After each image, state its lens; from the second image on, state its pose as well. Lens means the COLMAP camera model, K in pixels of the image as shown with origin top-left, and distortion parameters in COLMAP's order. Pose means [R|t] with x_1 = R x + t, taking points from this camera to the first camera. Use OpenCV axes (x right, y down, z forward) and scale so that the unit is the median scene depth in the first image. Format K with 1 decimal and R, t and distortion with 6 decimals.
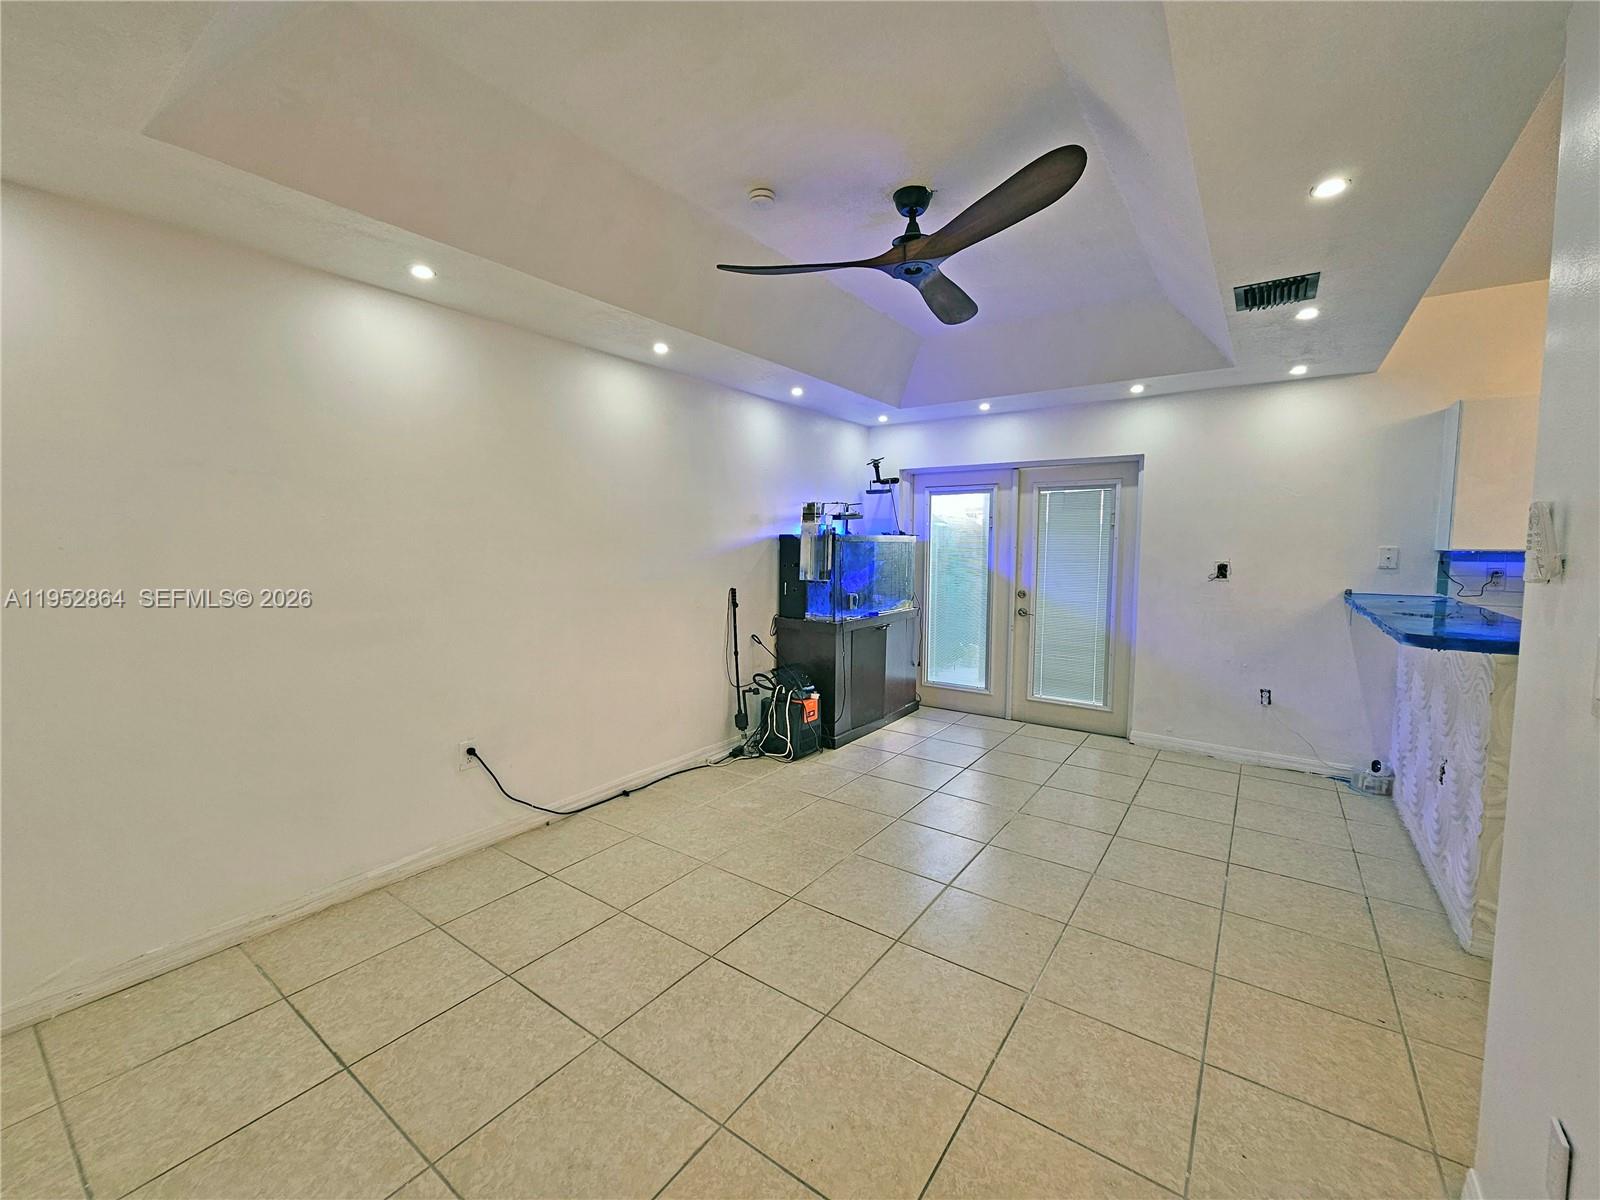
lens RADIAL K [[656.6, 0, 792.0], [0, 656.6, 591.2], [0, 0, 1]] dist [0.002714, 0.000034]
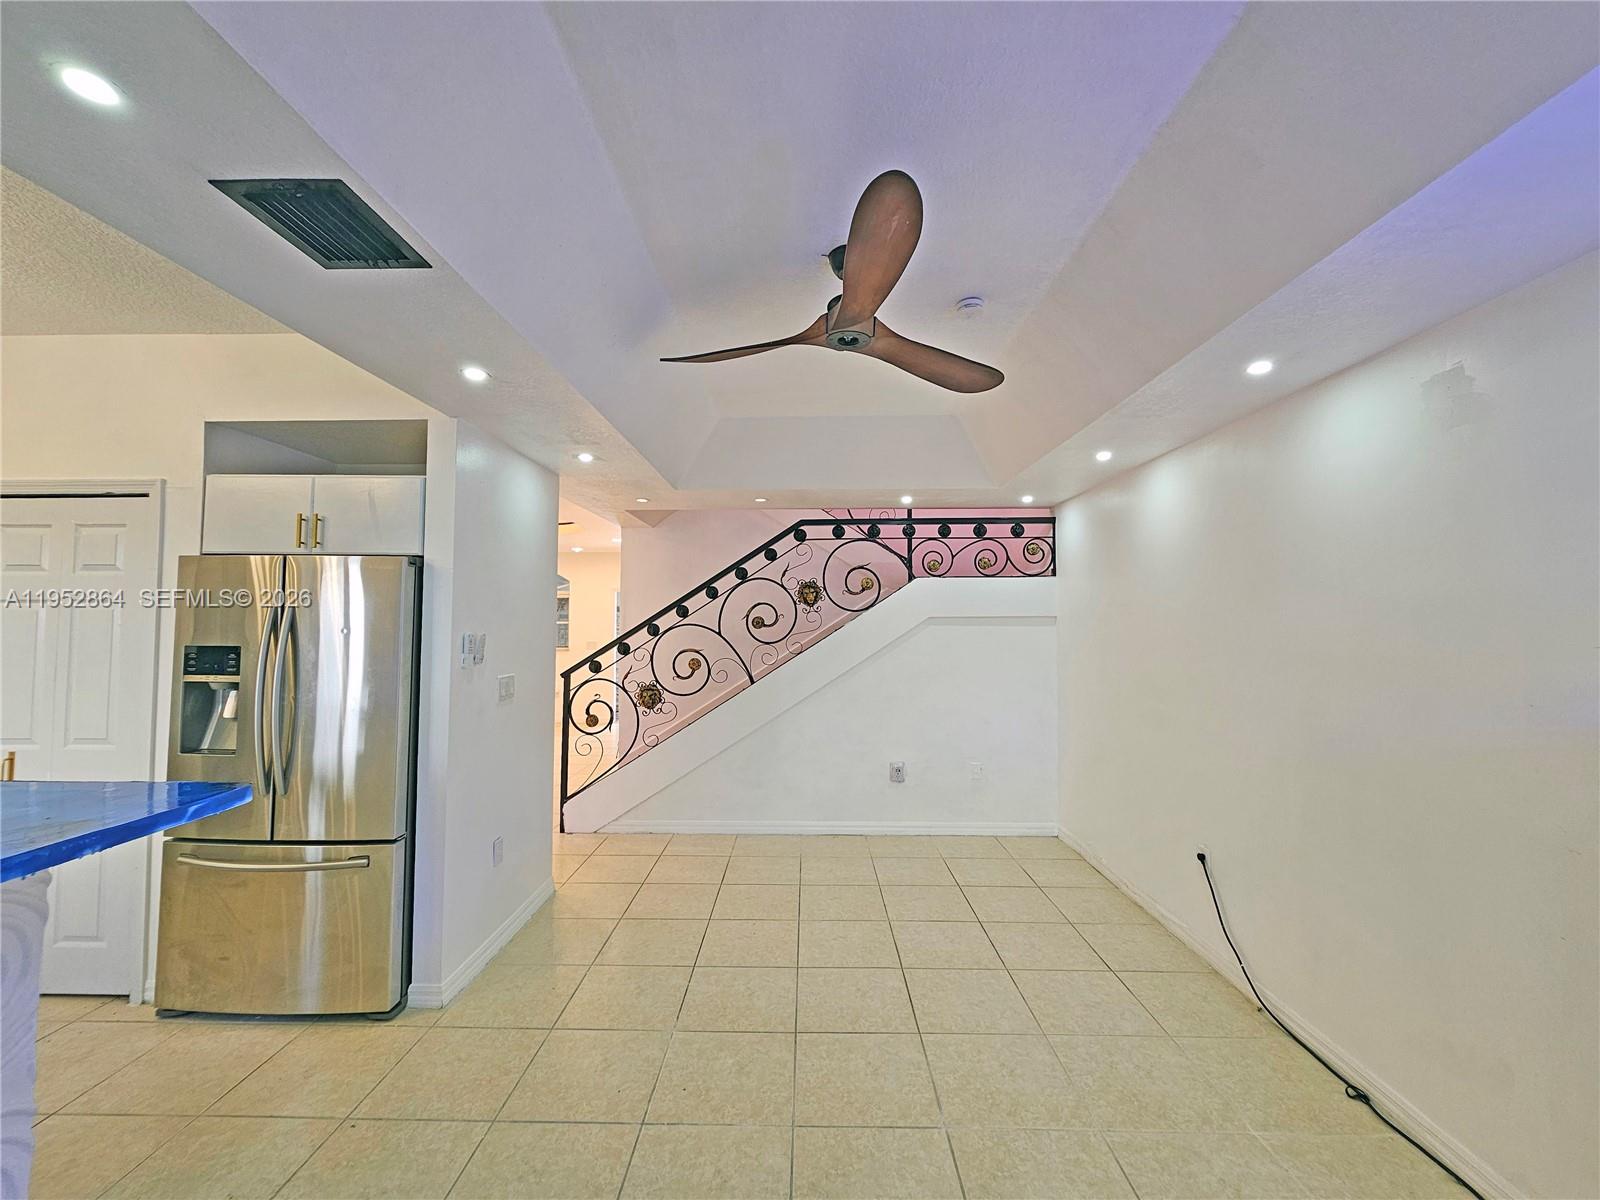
lens RADIAL K [[667.5, 0, 791.6], [0, 667.5, 601.4], [0, 0, 1]] dist [0.001814, 0.000158]
pose [[-0.824025, -0.023166, -0.566080, 0.430027], [-0.047559, 0.998465, 0.028369, -0.103194], [0.564554, 0.050299, -0.823862, 1.005919]]
